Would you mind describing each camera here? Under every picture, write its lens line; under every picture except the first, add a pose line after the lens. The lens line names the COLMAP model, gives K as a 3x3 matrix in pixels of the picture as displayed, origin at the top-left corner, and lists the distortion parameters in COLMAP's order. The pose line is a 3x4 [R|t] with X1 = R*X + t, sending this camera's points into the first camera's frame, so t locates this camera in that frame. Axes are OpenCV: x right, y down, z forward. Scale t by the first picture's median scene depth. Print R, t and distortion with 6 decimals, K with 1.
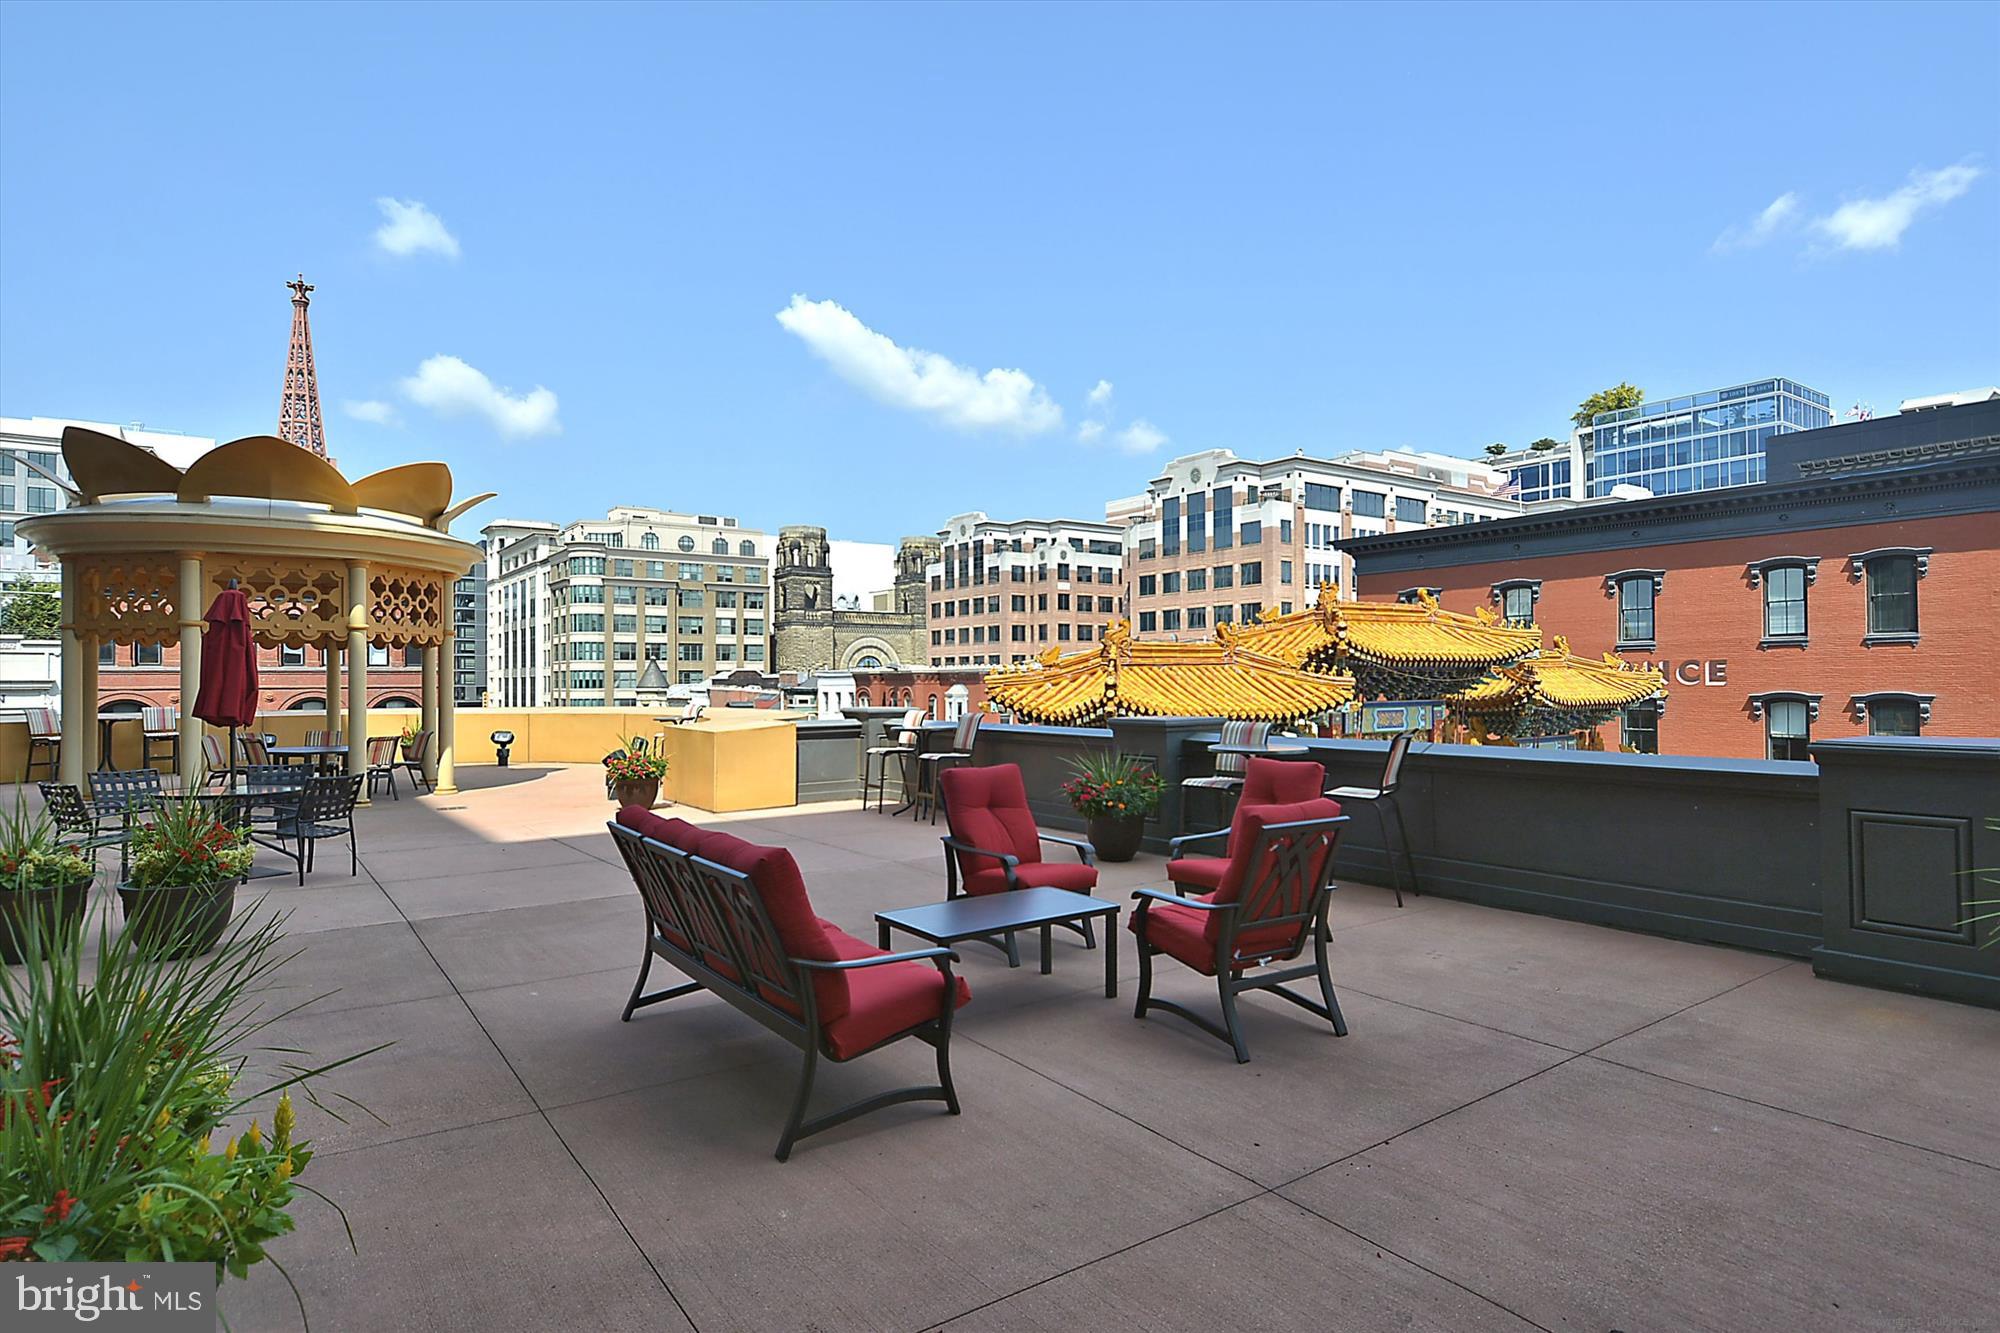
lens RADIAL K [[1054.3, 0, 1009.4], [0, 1054.3, 668.8], [0, 0, 1]] dist [0.043216, -0.033946]
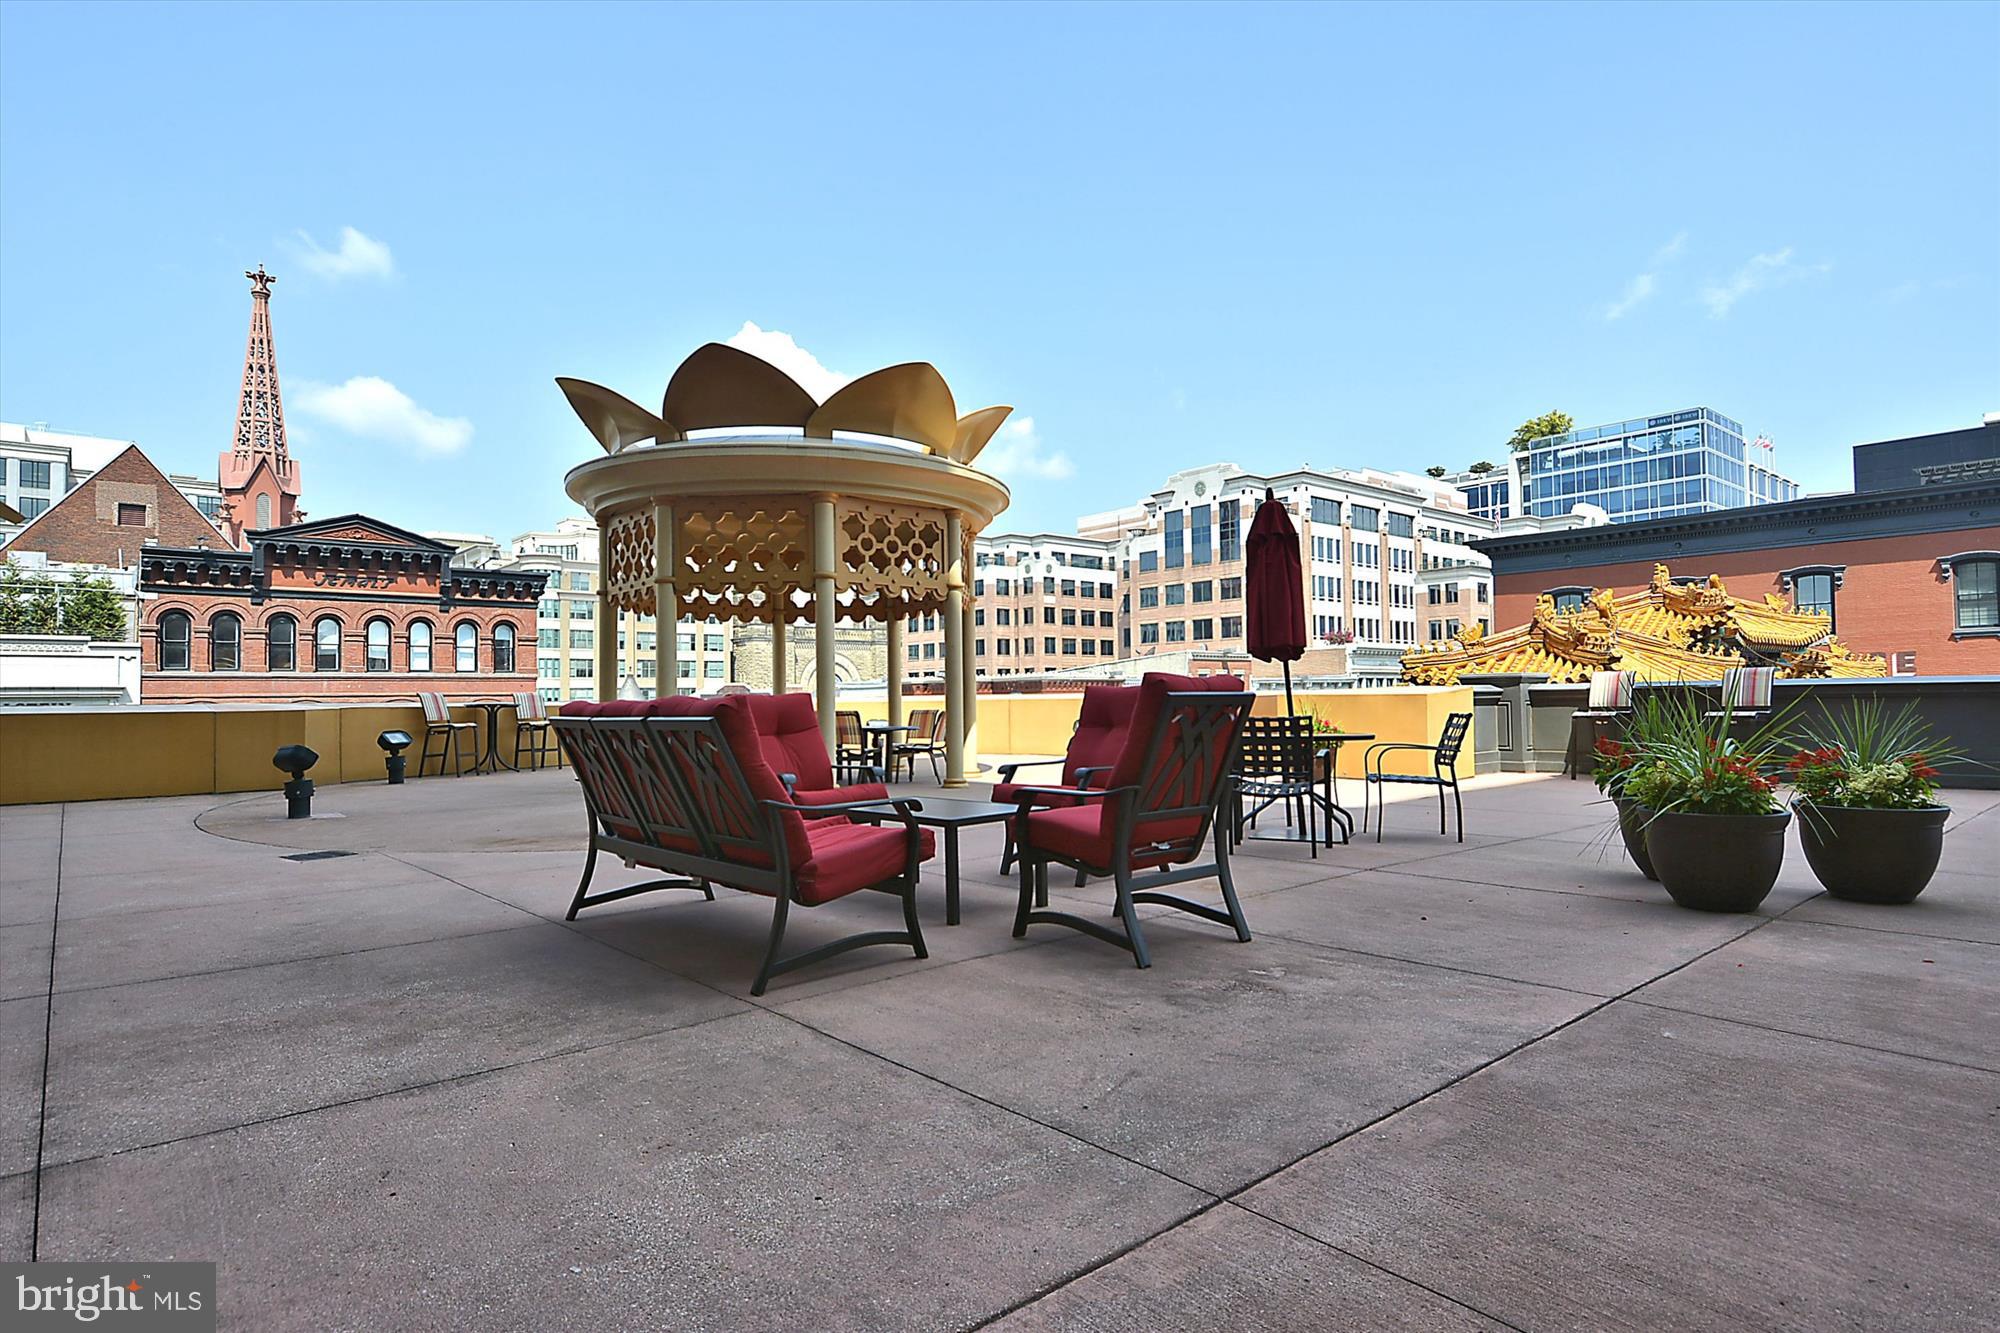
lens RADIAL K [[1052.2, 0, 1010.6], [0, 1052.2, 656.8], [0, 0, 1]] dist [0.044025, -0.034731]
pose [[0.995383, -0.004249, 0.095889, -0.095797], [0.007225, 0.999502, -0.030710, 0.007085], [-0.095711, 0.031261, 0.994918, 0.018064]]
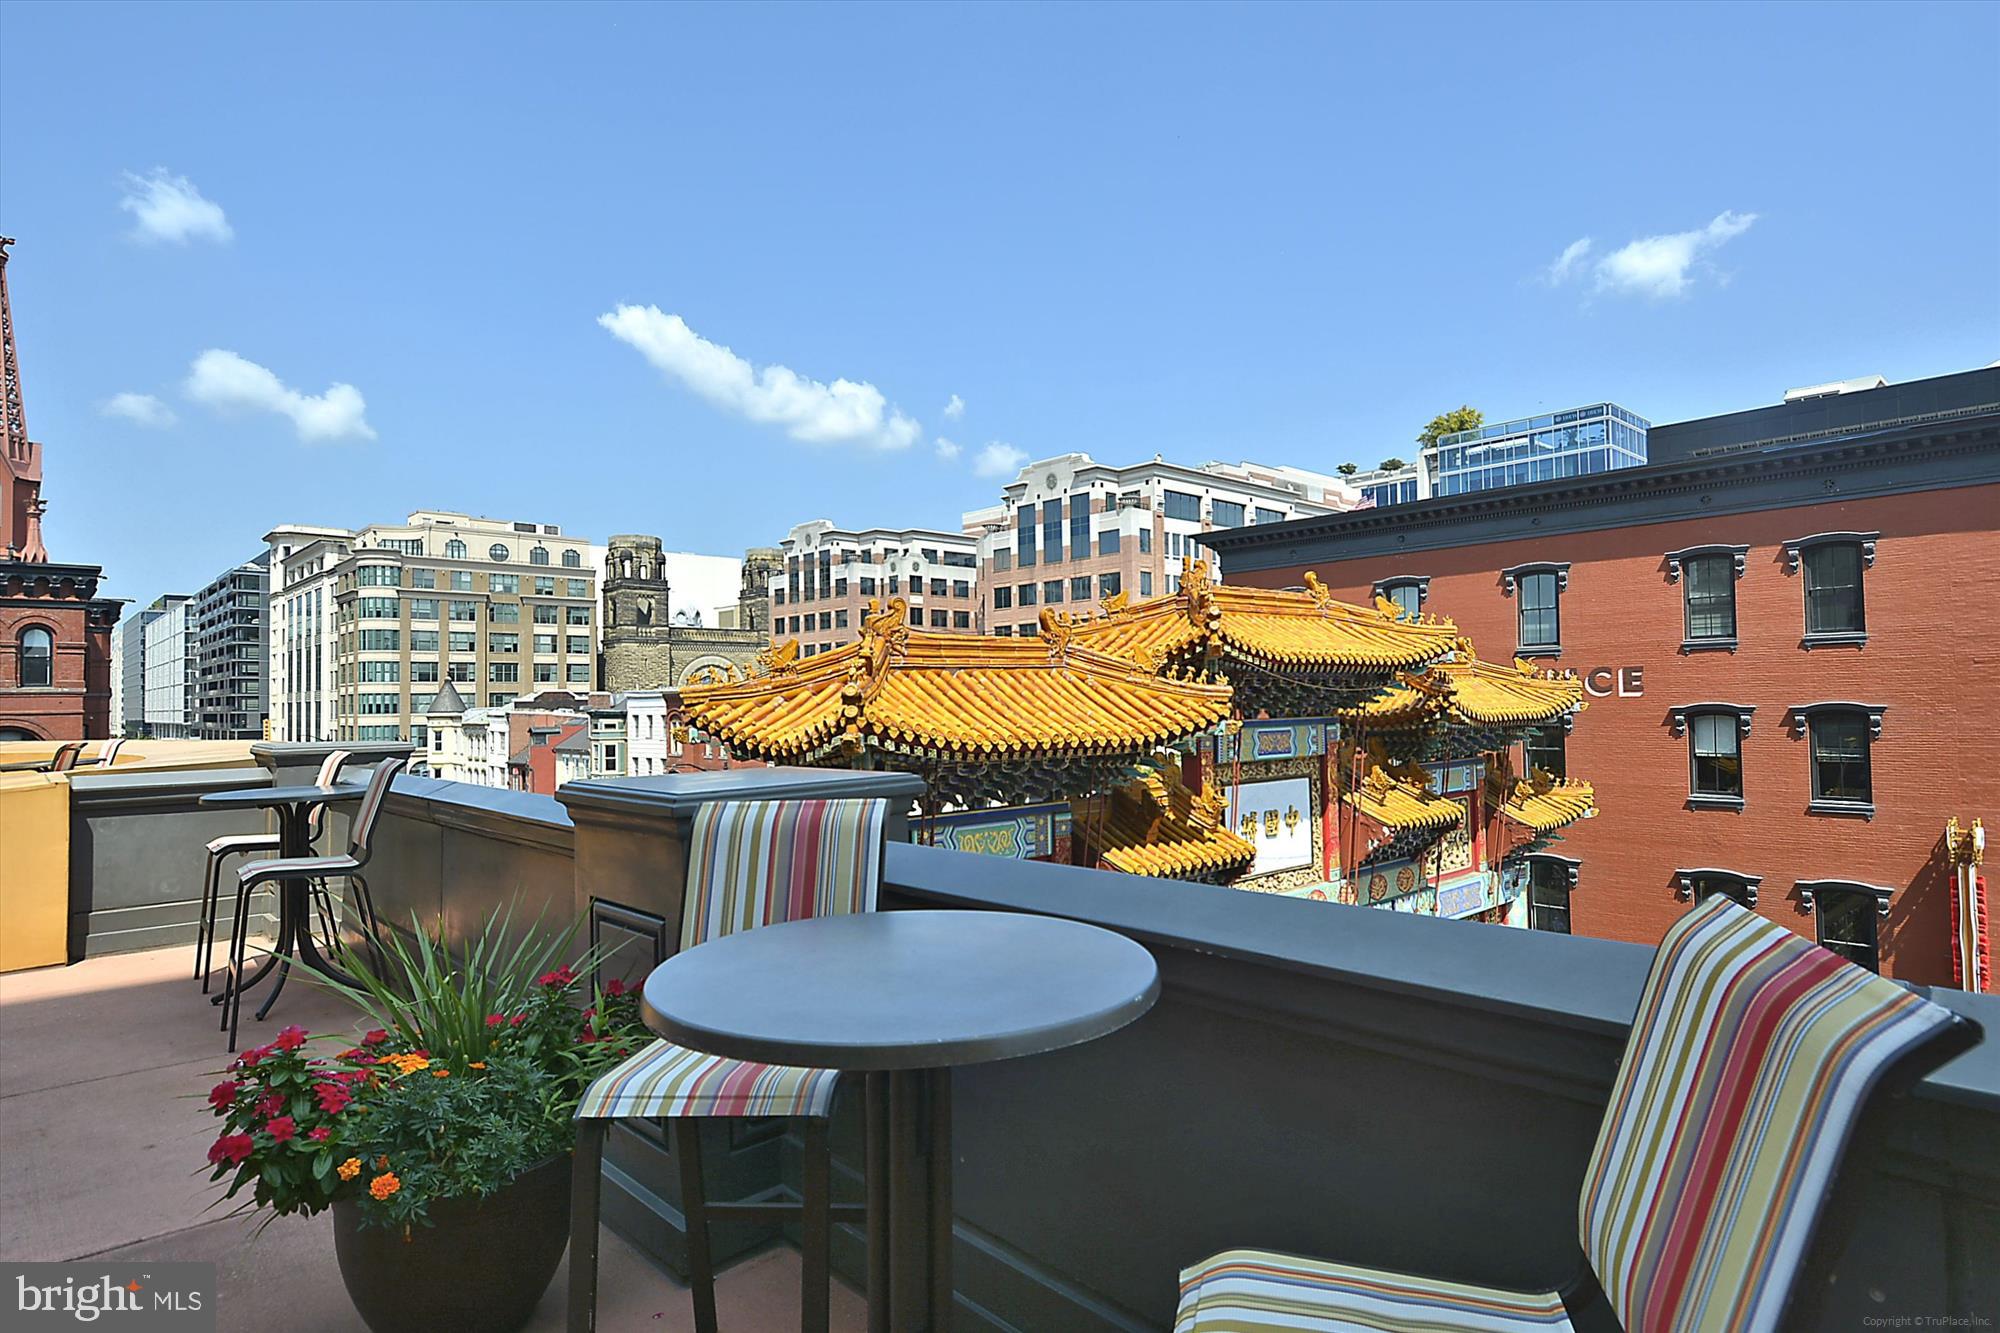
lens RADIAL K [[1054.3, 0, 1009.4], [0, 1054.3, 668.8], [0, 0, 1]] dist [0.043216, -0.033946]
pose [[0.992227, -0.004422, 0.124365, 0.019689], [0.006848, 0.999794, -0.019088, 0.002013], [-0.124255, 0.019791, 0.992053, 0.068870]]
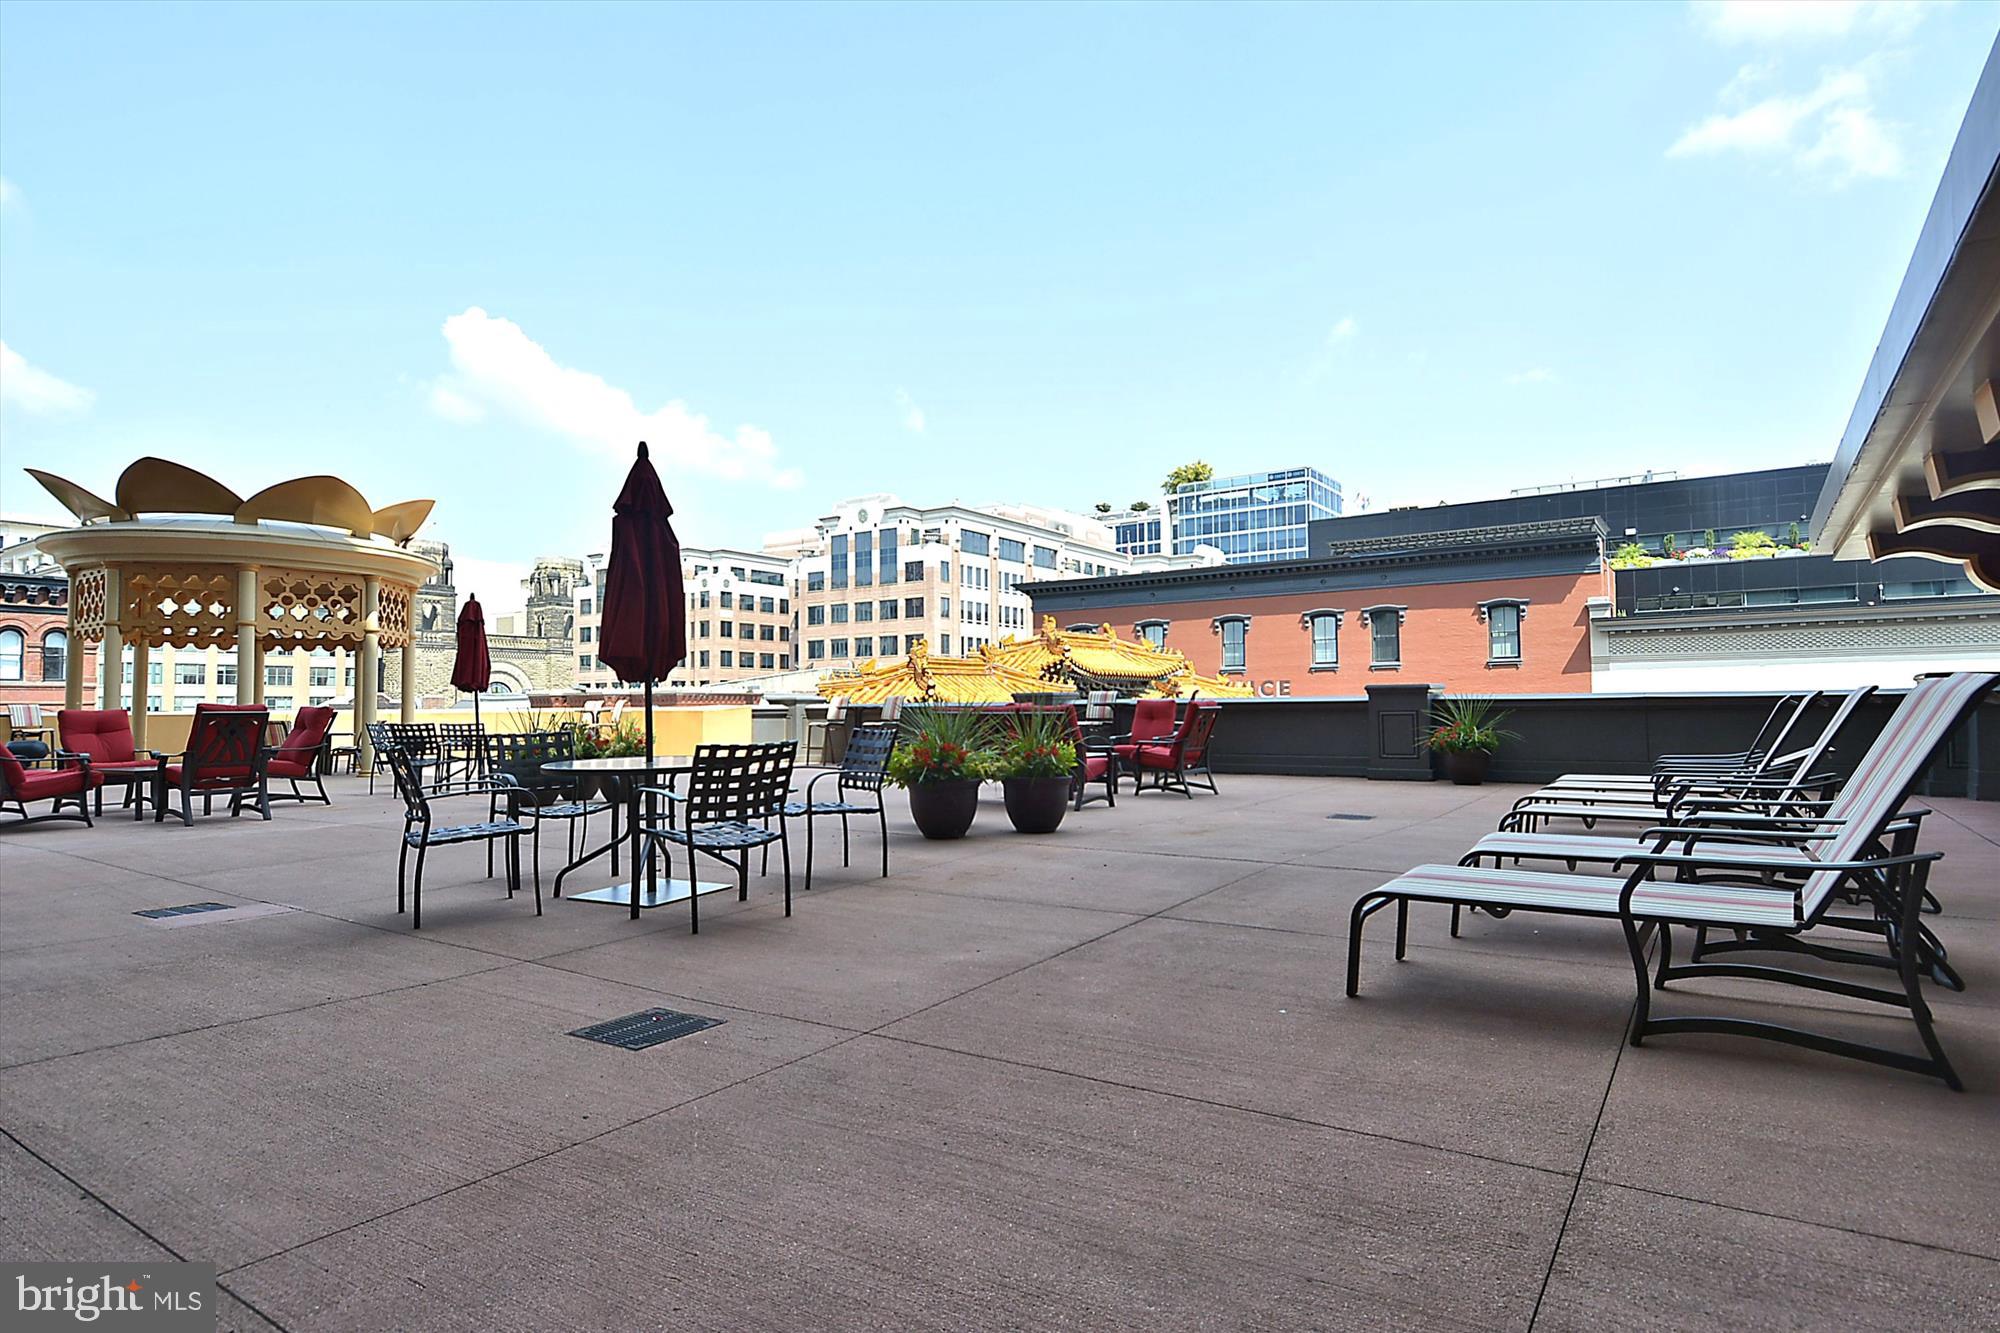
lens RADIAL K [[1054.3, 0, 1009.4], [0, 1054.3, 668.8], [0, 0, 1]] dist [0.043216, -0.033946]
pose [[0.938836, 0.011873, 0.344159, -0.050717], [-0.001556, 0.999541, -0.030239, 0.006159], [-0.344360, 0.027854, 0.938424, -0.059647]]
